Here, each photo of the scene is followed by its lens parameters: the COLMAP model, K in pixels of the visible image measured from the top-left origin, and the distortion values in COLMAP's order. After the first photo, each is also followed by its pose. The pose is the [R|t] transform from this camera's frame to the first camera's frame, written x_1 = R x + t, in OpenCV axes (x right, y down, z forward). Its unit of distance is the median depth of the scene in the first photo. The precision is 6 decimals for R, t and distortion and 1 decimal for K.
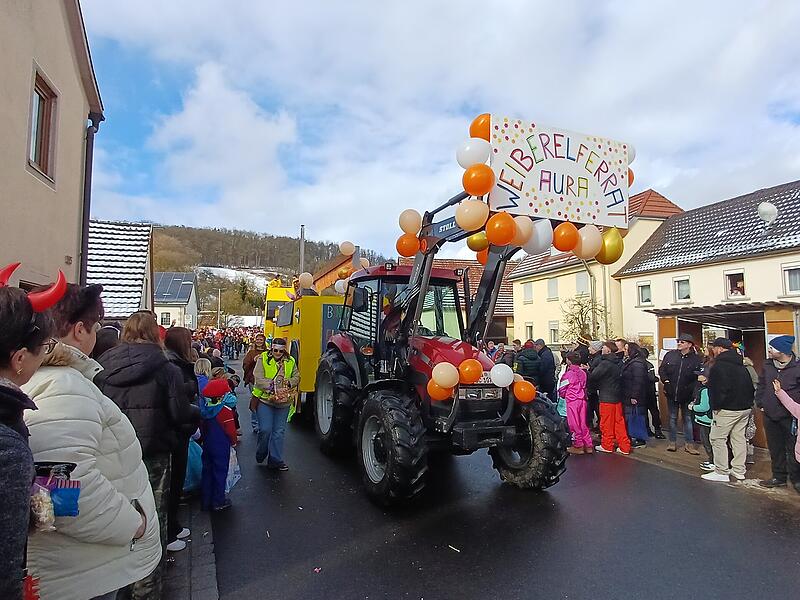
lens RADIAL K [[481.1, 0, 404.3], [0, 481.1, 291.2], [0, 0, 1]] dist [0.003194, -0.001230]
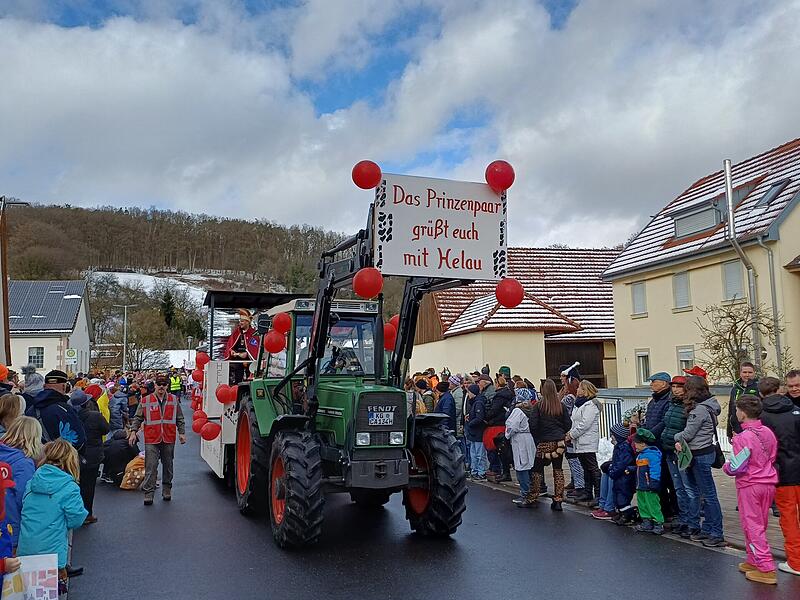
lens RADIAL K [[781.7, 0, 413.9], [0, 781.7, 280.7], [0, 0, 1]] dist [0.148577, -0.267548]
pose [[0.999518, -0.022063, -0.021838, 0.001799], [0.021382, 0.999291, -0.030977, 0.006898], [0.022506, 0.030495, 0.999281, 0.028566]]
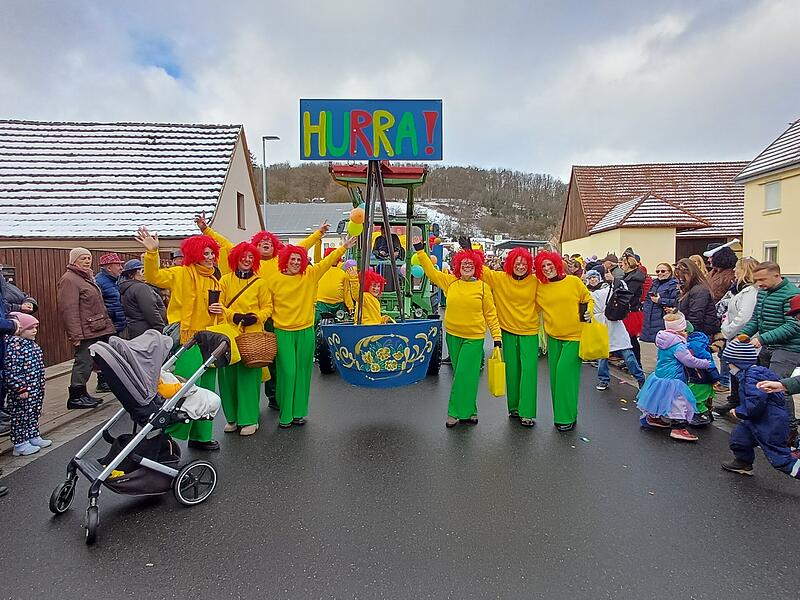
lens RADIAL K [[482.8, 0, 408.4], [0, 482.8, 289.1], [0, 0, 1]] dist [0.004033, 0.000760]
pose [[0.939257, 0.011234, -0.343032, 0.020837], [0.035716, 0.990839, 0.130243, 0.037875], [0.341352, -0.134583, 0.930250, 0.289039]]
